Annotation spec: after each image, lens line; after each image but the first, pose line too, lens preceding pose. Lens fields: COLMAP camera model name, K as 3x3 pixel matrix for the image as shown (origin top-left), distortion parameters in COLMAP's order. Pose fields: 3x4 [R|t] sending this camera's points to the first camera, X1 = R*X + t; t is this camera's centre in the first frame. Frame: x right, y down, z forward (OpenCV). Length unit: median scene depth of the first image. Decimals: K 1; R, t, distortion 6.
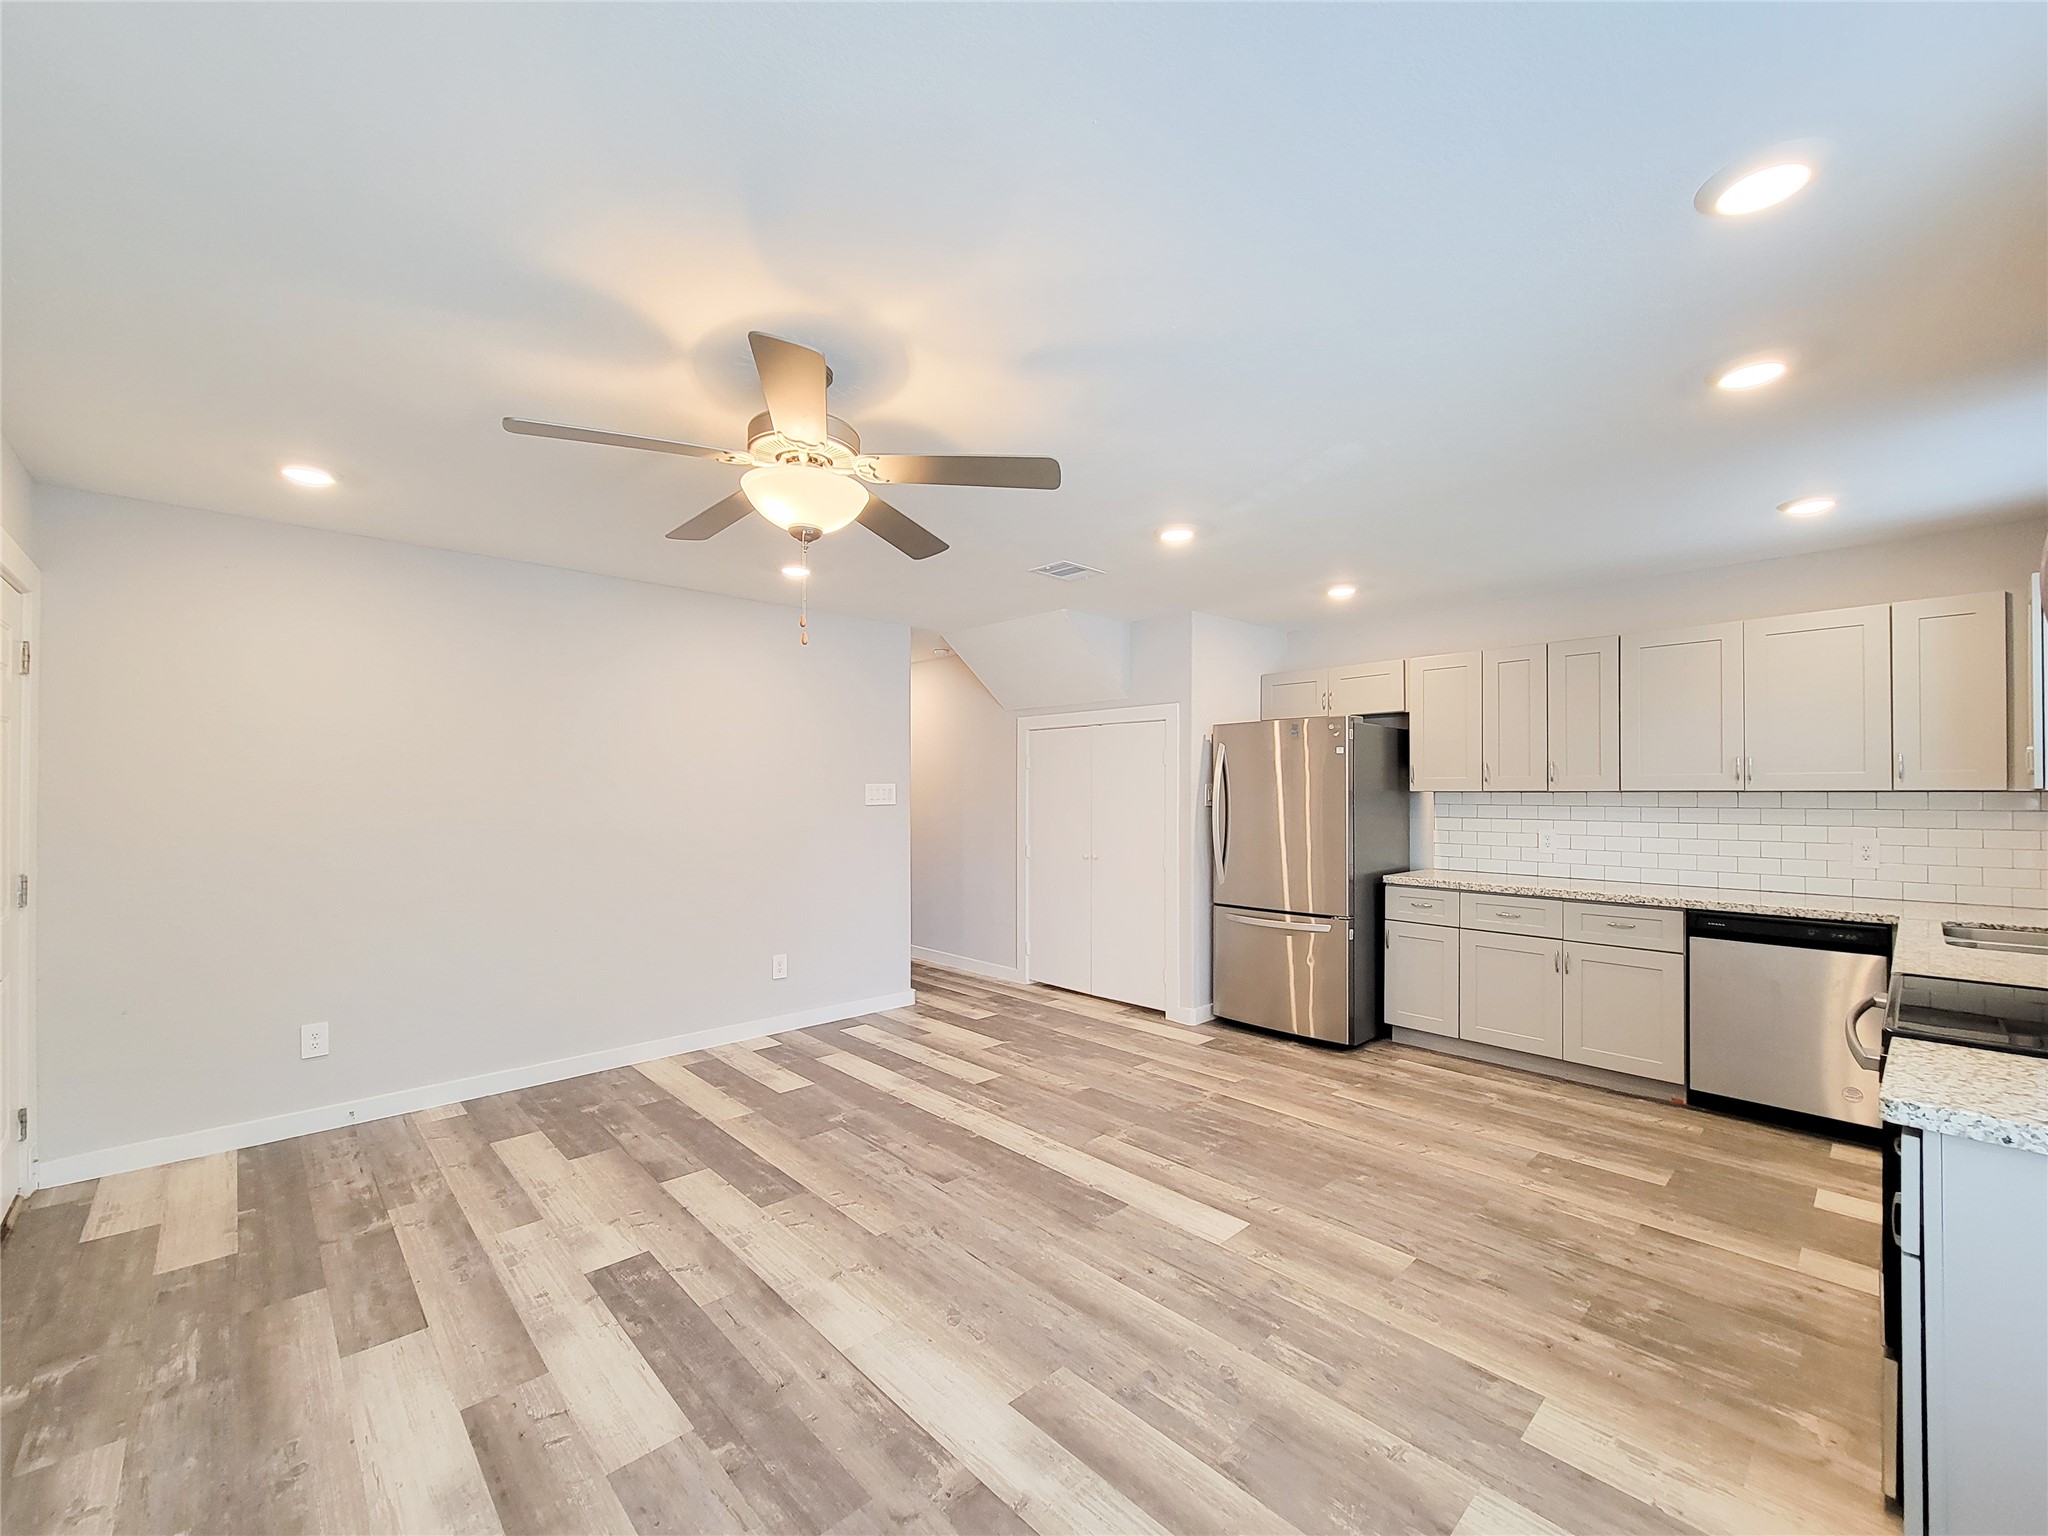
lens RADIAL K [[847.1, 0, 1051.2], [0, 847.1, 779.2], [0, 0, 1]] dist [0.007440, -0.004179]
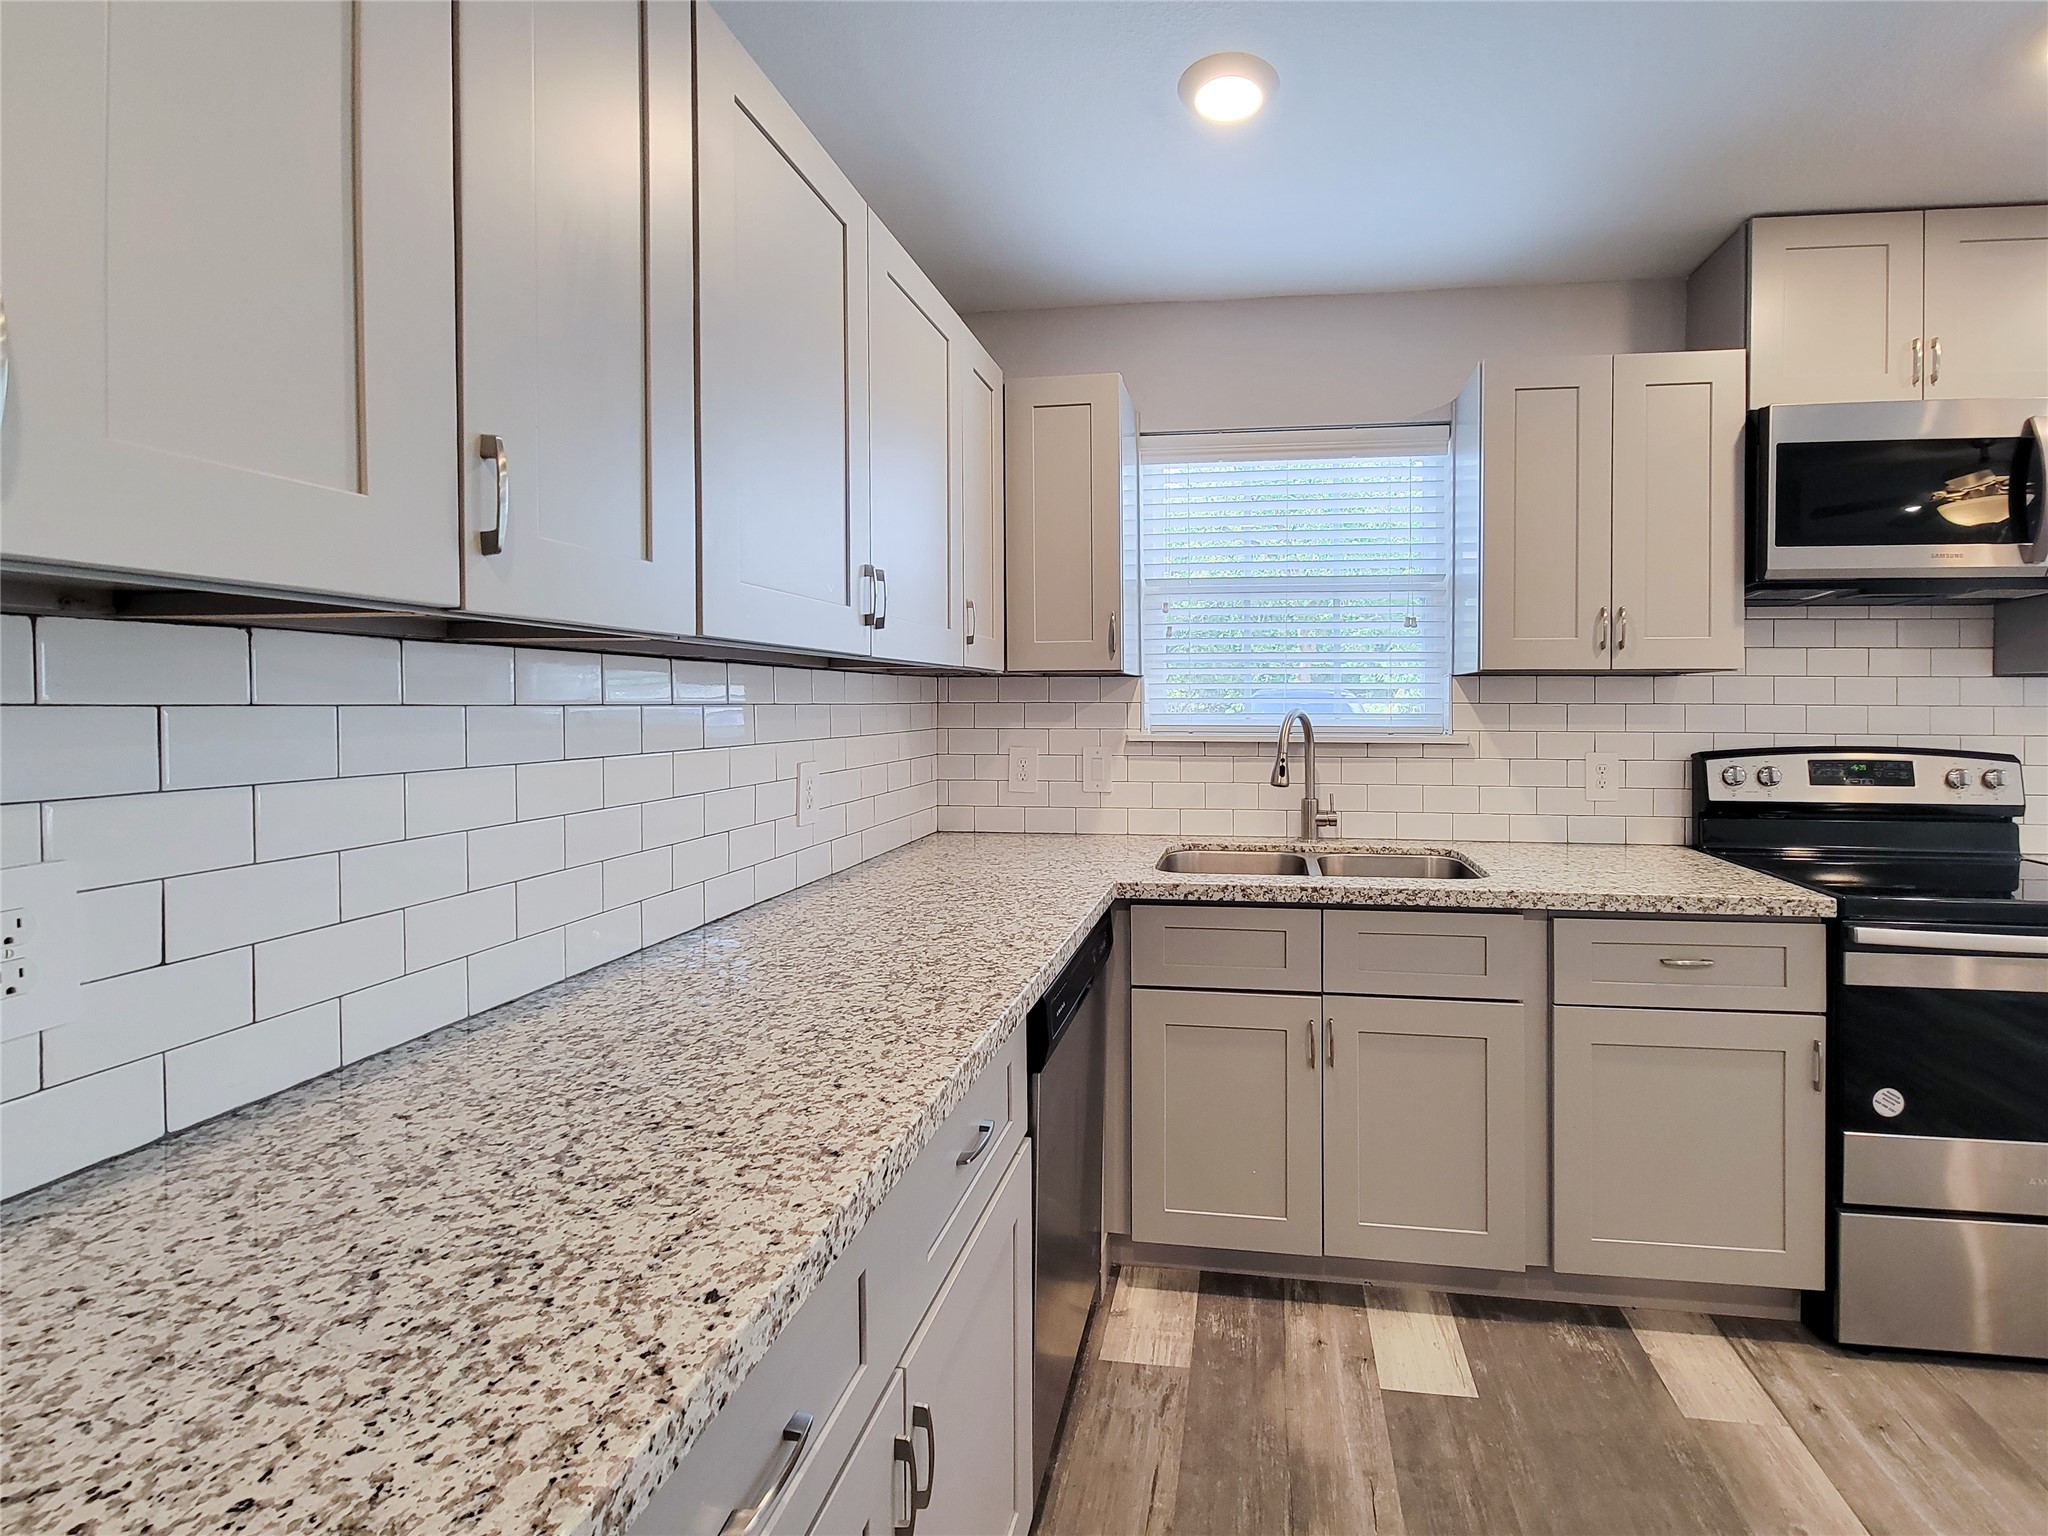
lens RADIAL K [[898.2, 0, 1147.2], [0, 898.2, 710.4], [0, 0, 1]] dist [-0.004018, -0.000559]
pose [[-0.622915, -0.008828, 0.782240, 0.443764], [-0.010790, 0.999938, 0.002692, 0.036494], [-0.782215, -0.006764, -0.622971, 1.200089]]
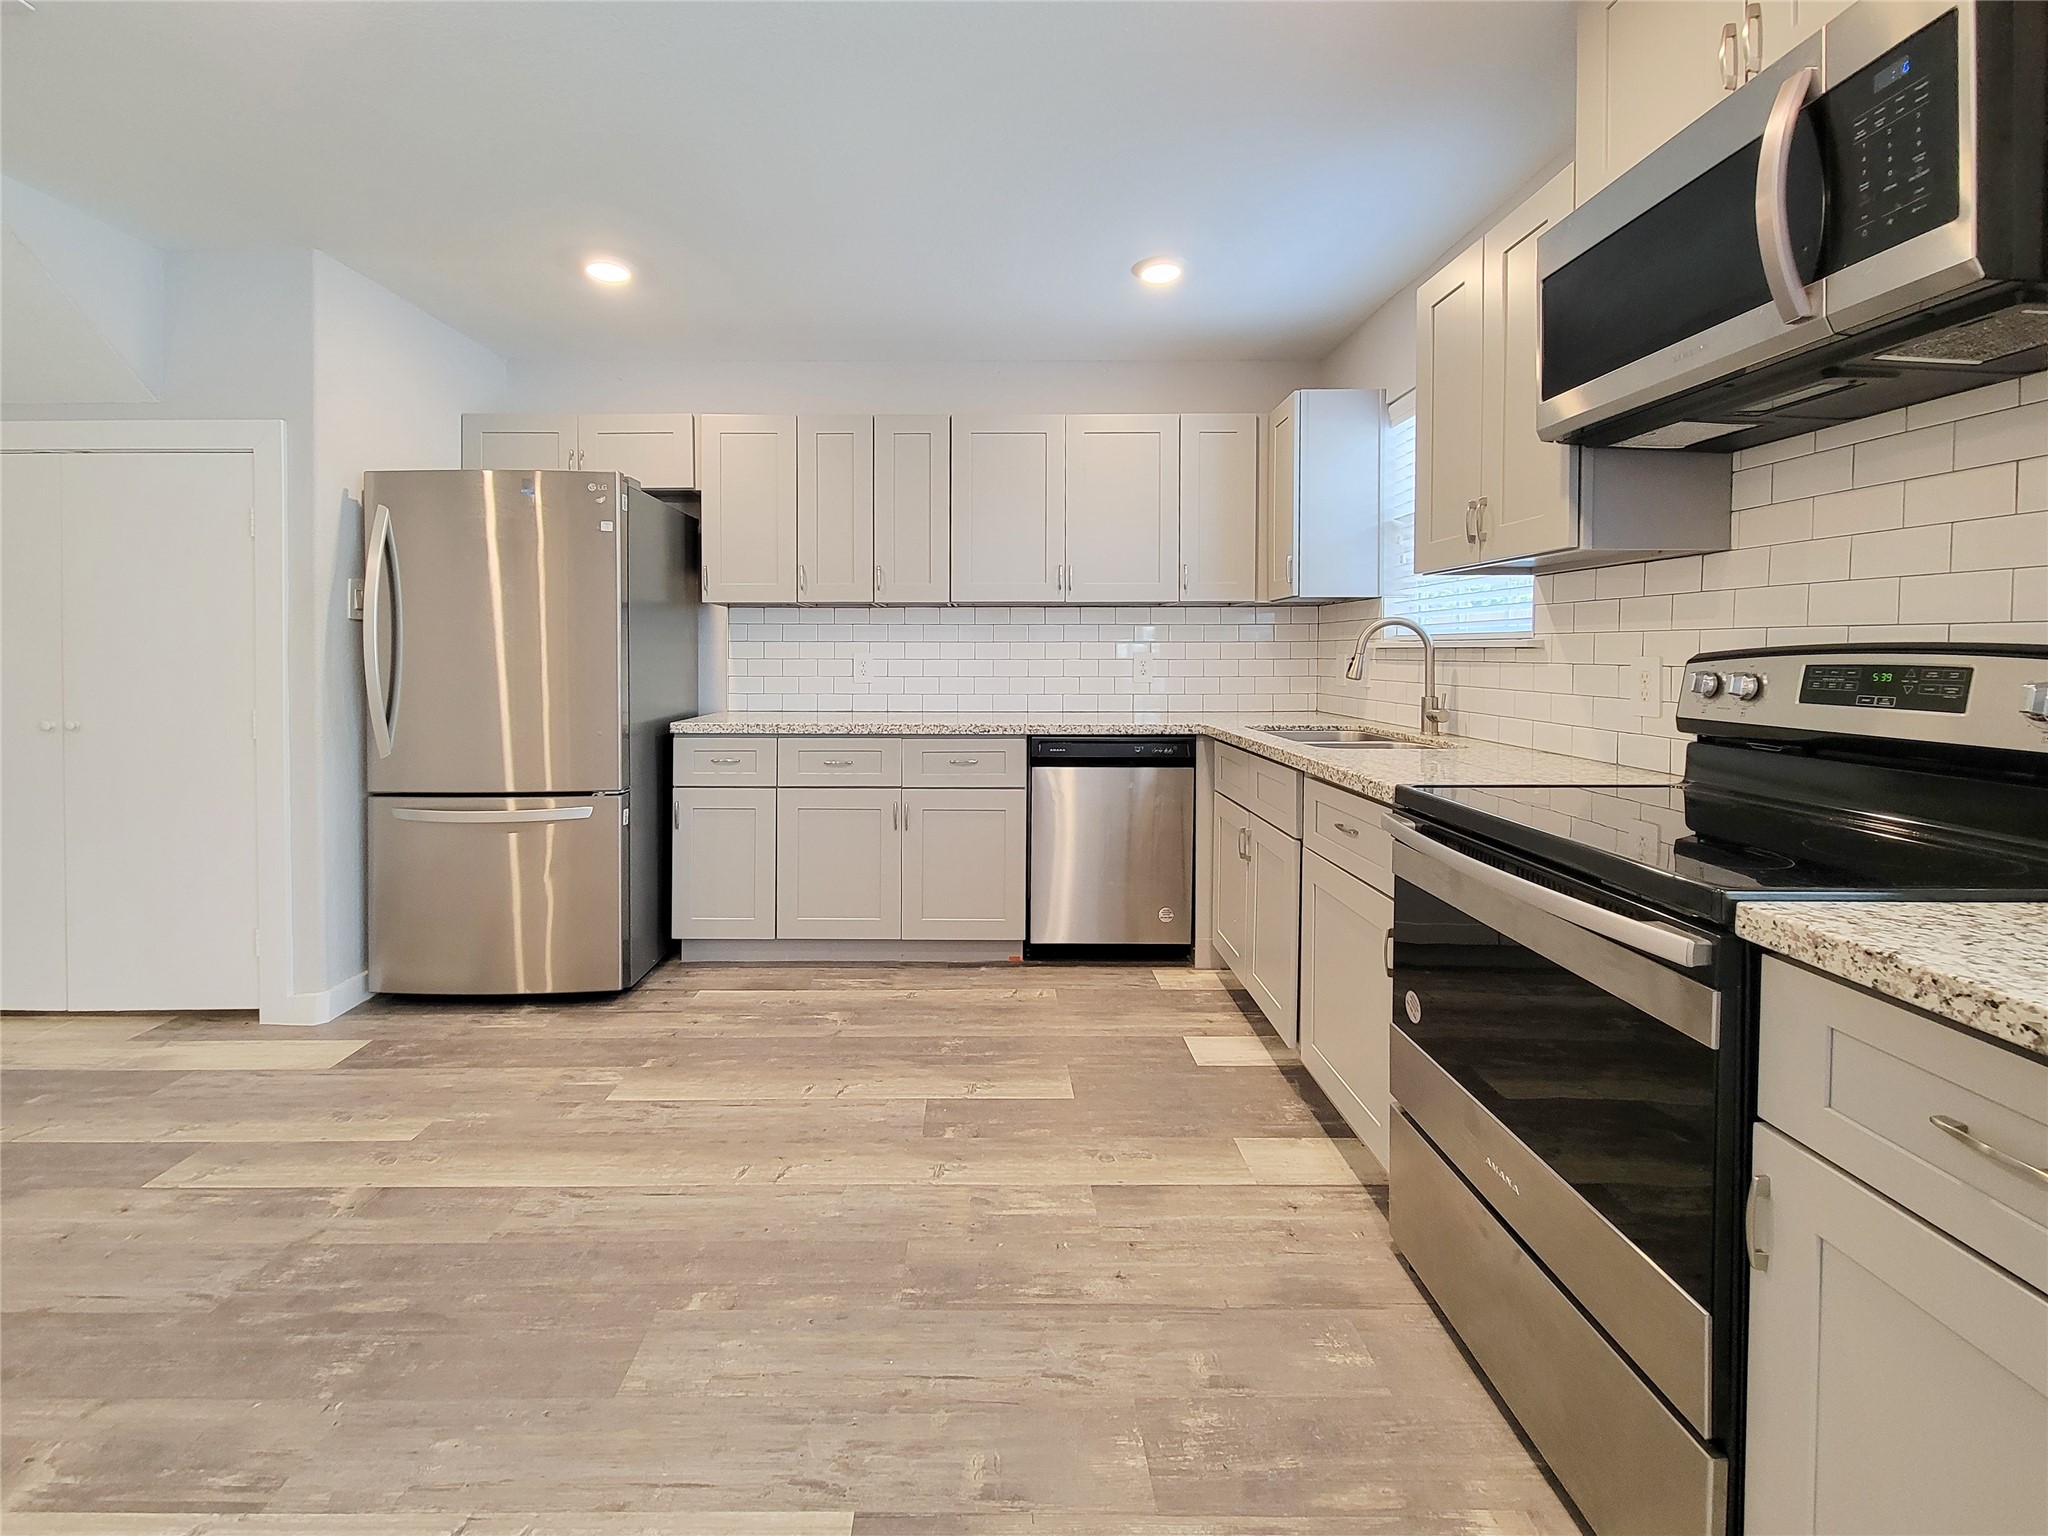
lens RADIAL K [[847.1, 0, 983.0], [0, 847.1, 665.7], [0, 0, 1]] dist [0.007440, -0.004179]
pose [[0.701236, -0.013798, 0.712796, 0.106616], [-0.005946, 0.999665, 0.025201, 0.060985], [-0.712905, -0.021910, 0.700919, 0.437303]]
